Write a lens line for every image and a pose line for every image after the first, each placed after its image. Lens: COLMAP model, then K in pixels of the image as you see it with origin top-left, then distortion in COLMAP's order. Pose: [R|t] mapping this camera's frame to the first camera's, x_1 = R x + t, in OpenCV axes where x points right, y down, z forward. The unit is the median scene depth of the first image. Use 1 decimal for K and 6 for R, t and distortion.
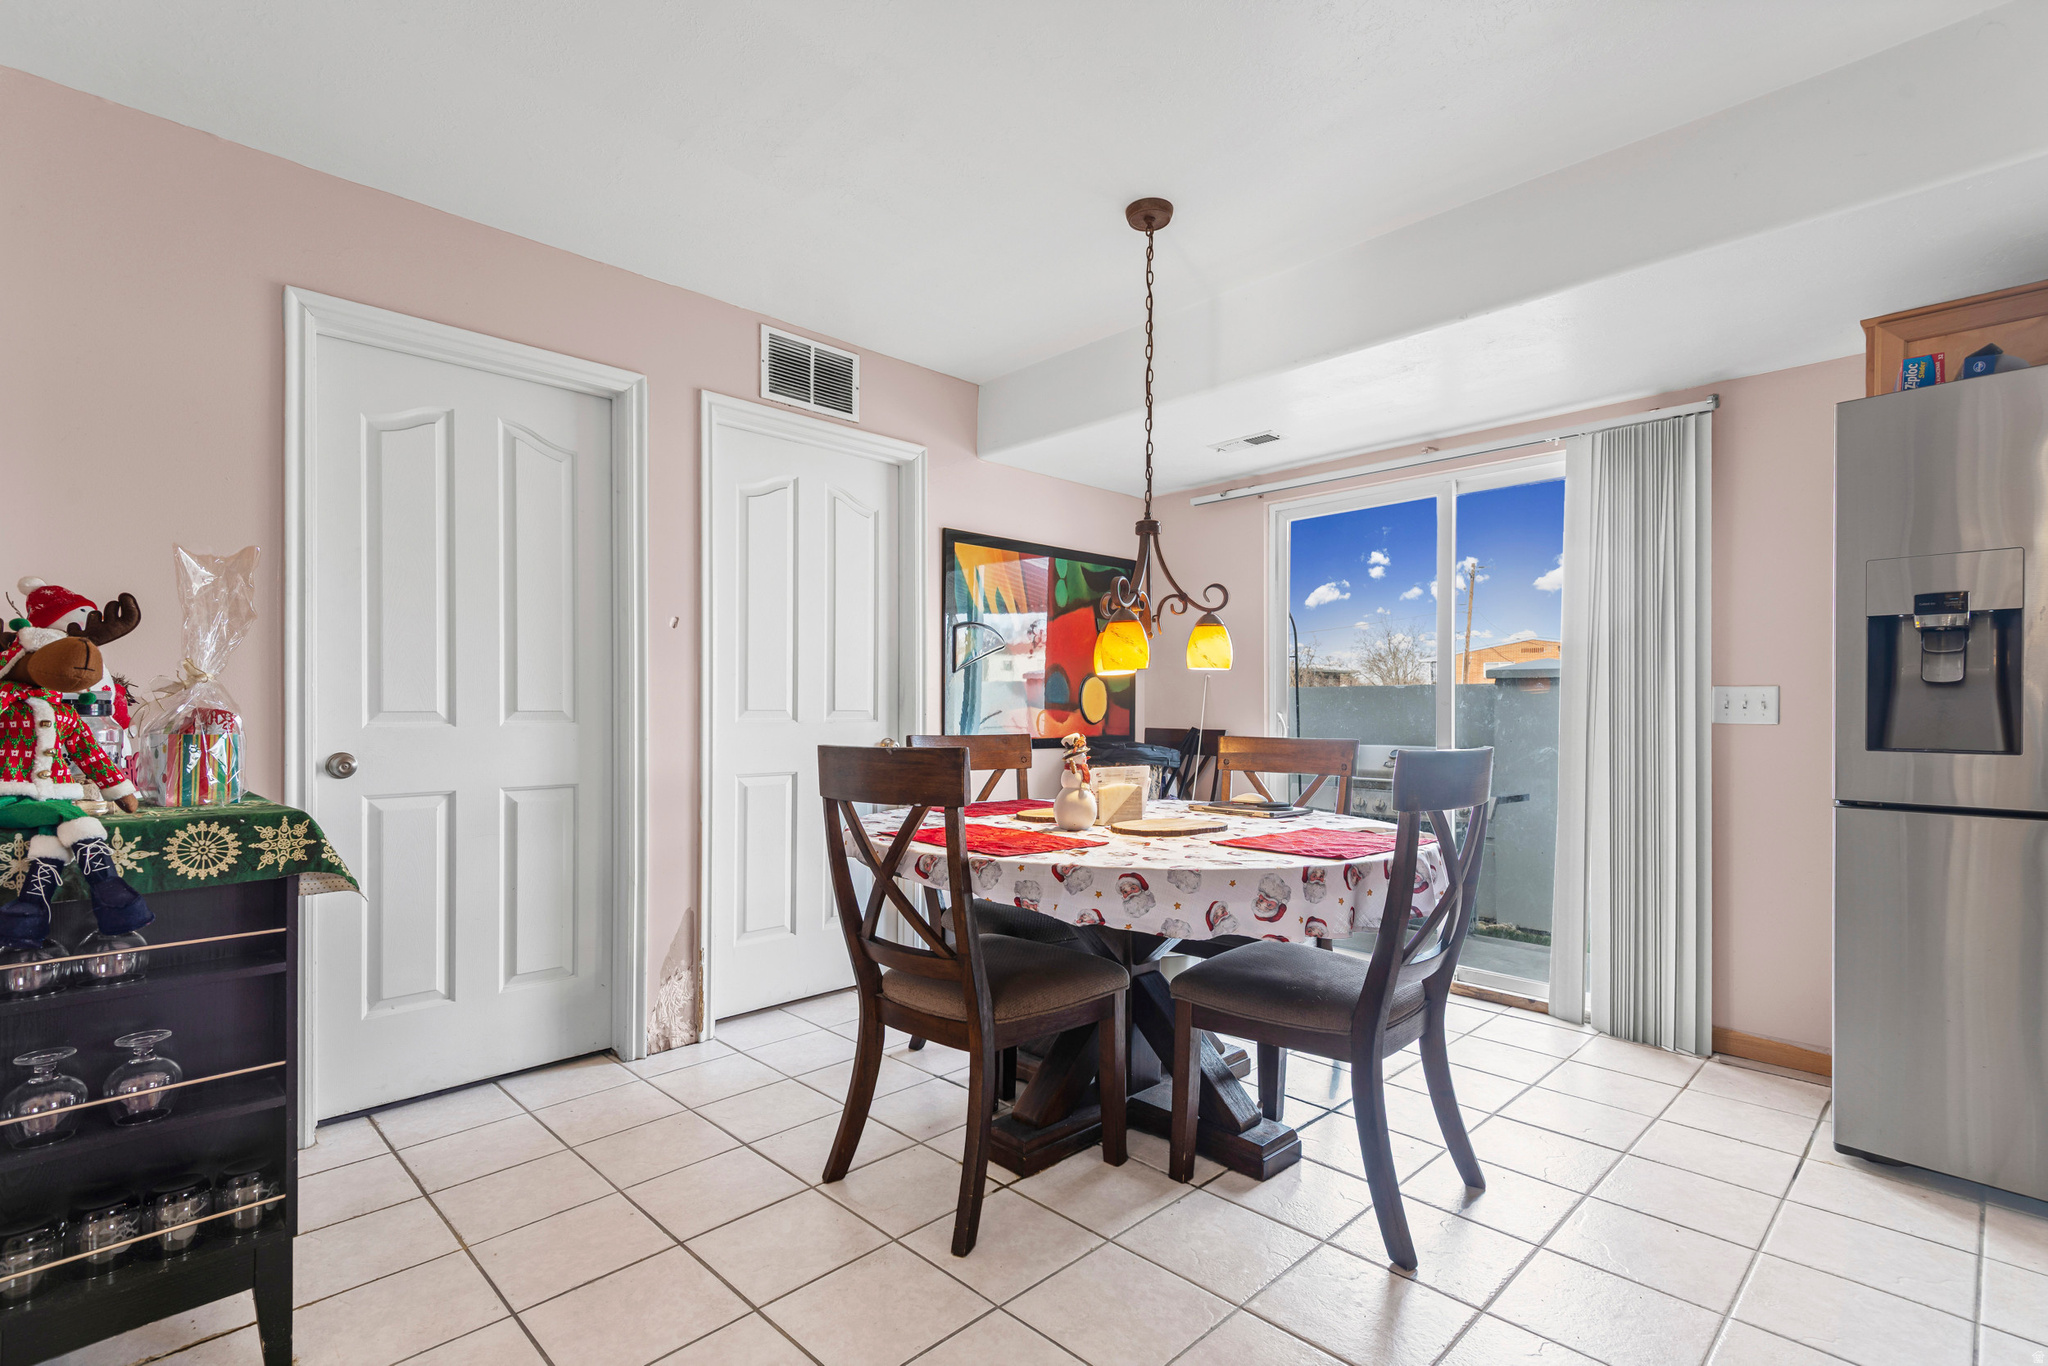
lens RADIAL K [[960.0, 0, 1035.7], [0, 960.0, 699.4], [0, 0, 1]] dist [0.027783, -0.004661]
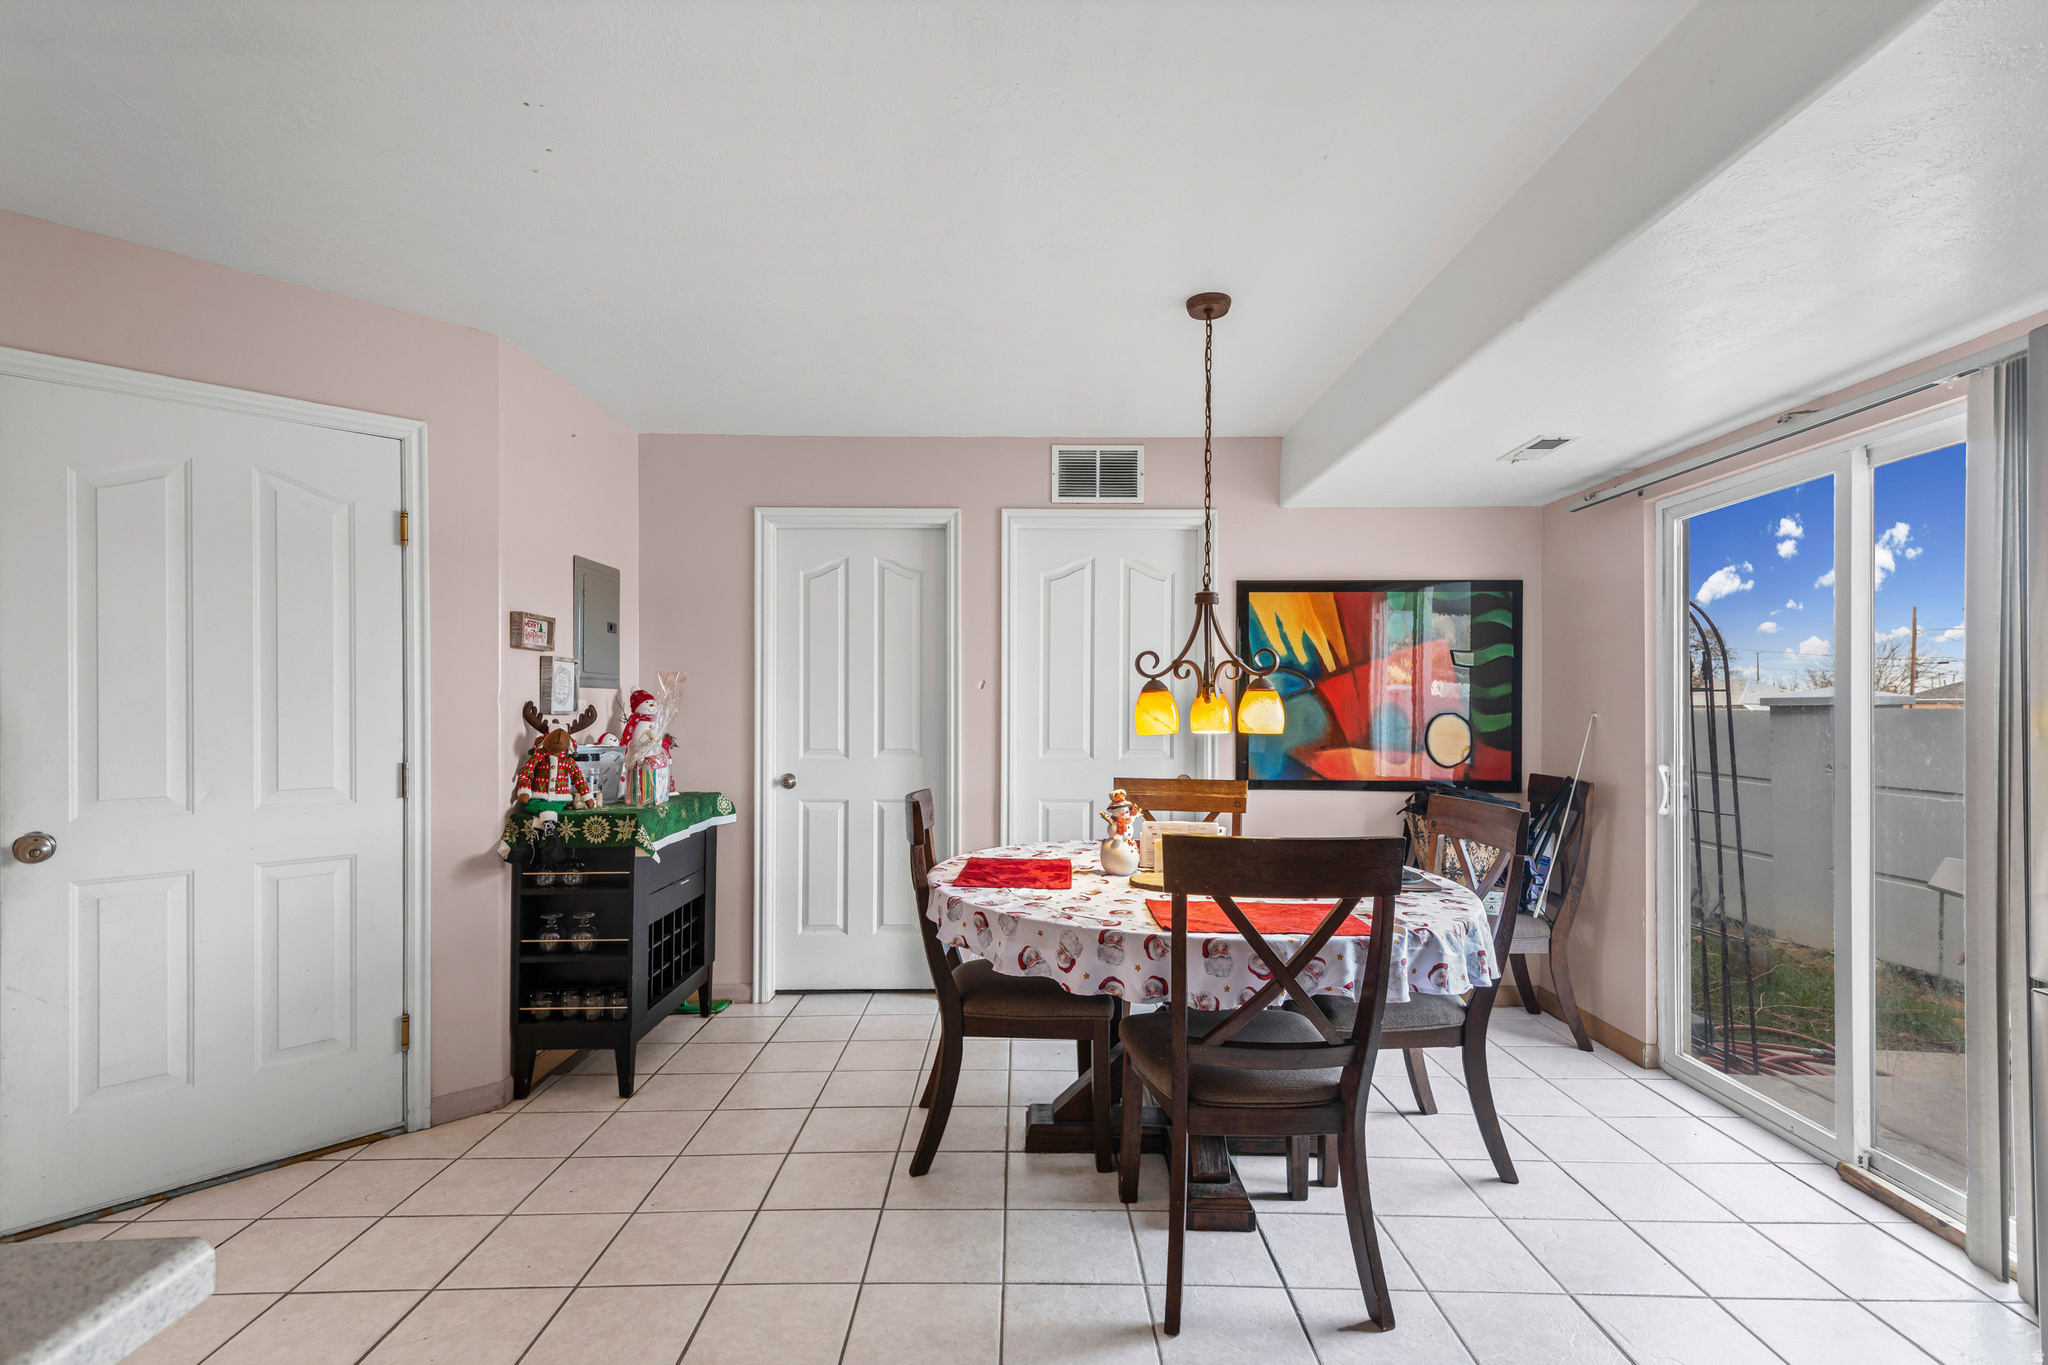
lens RADIAL K [[960.0, 0, 1037.3], [0, 960.0, 690.1], [0, 0, 1]] dist [0.027783, -0.004661]
pose [[0.712496, -0.011013, -0.701590, 0.741604], [0.004860, 0.999930, -0.010761, -0.067871], [0.701659, 0.004258, 0.712500, 0.112411]]
